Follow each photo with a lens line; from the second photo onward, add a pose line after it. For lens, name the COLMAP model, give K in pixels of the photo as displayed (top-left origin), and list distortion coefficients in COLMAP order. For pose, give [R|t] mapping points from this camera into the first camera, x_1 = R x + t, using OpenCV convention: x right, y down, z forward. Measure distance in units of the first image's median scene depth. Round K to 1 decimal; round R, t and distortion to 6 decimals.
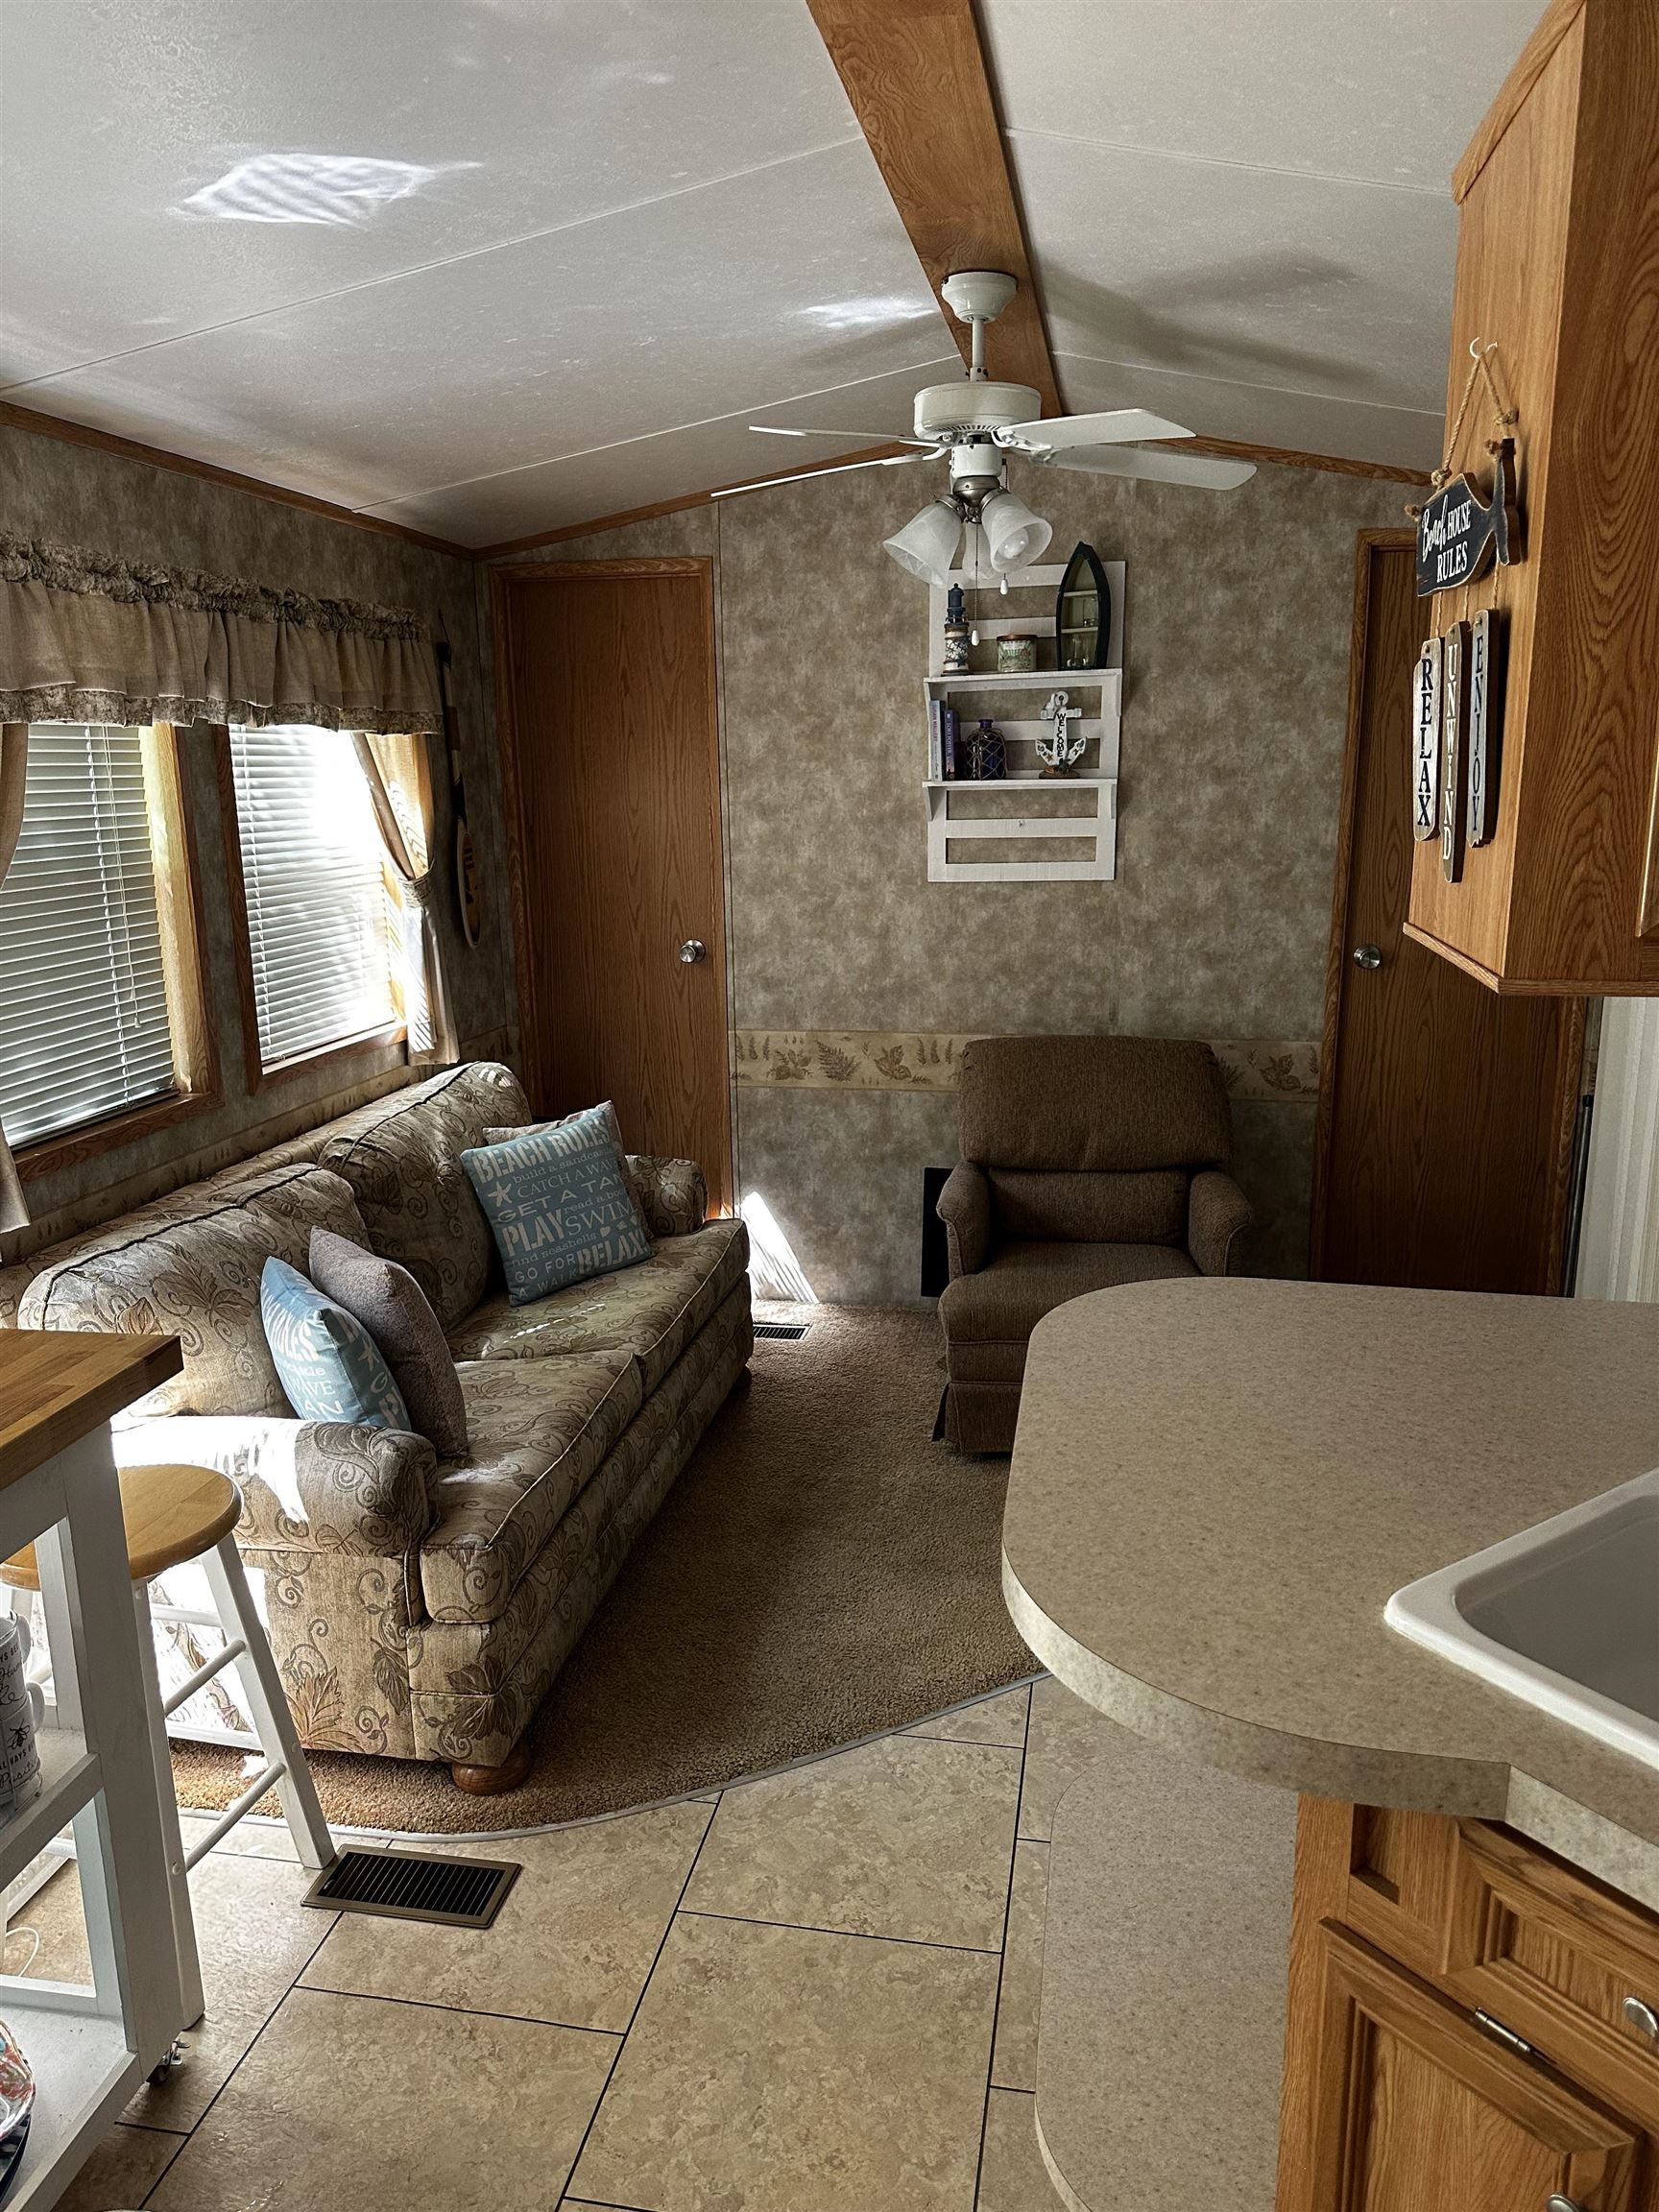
lens RADIAL K [[1574.6, 0, 837.7], [0, 1574.6, 1108.4], [0, 0, 1]] dist [0.011775, -0.005289]
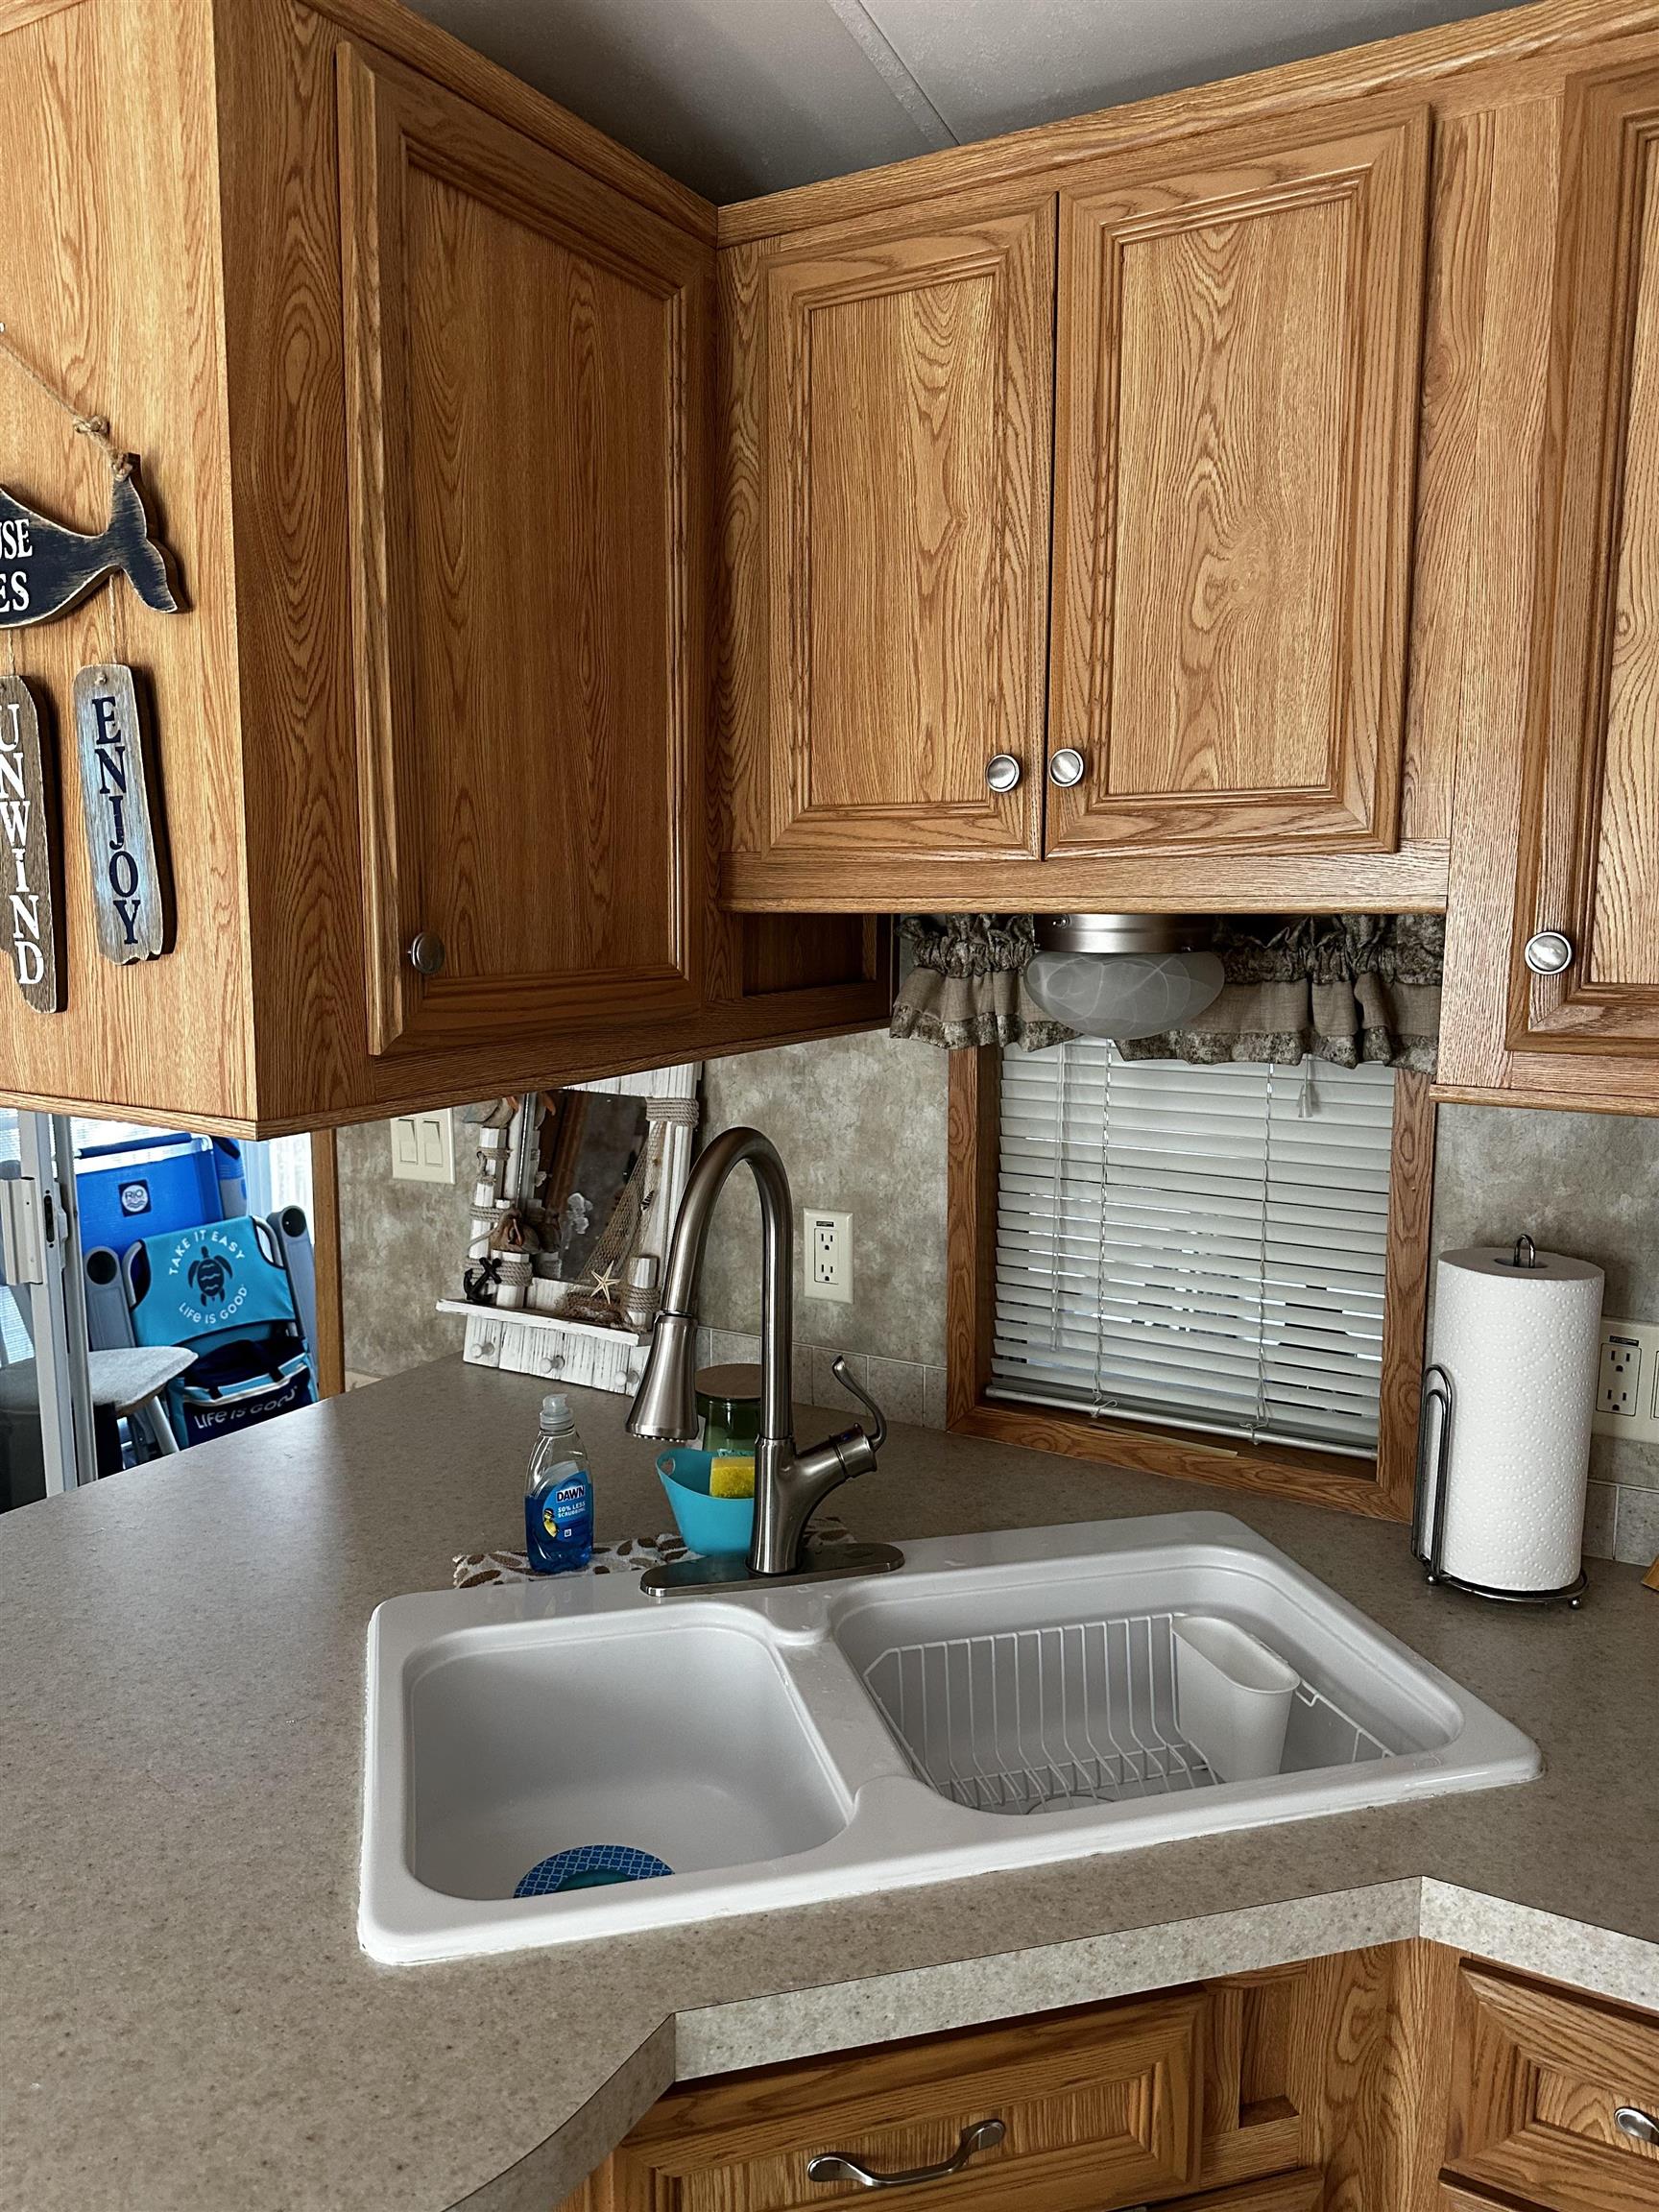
lens RADIAL K [[1574.6, 0, 836.0], [0, 1574.6, 1102.0], [0, 0, 1]] dist [0.011775, -0.005289]
pose [[0.320743, -0.117259, 0.939880, -0.252623], [0.180767, 0.981646, 0.060781, -0.091483], [-0.929756, 0.150404, 0.336053, 0.473631]]
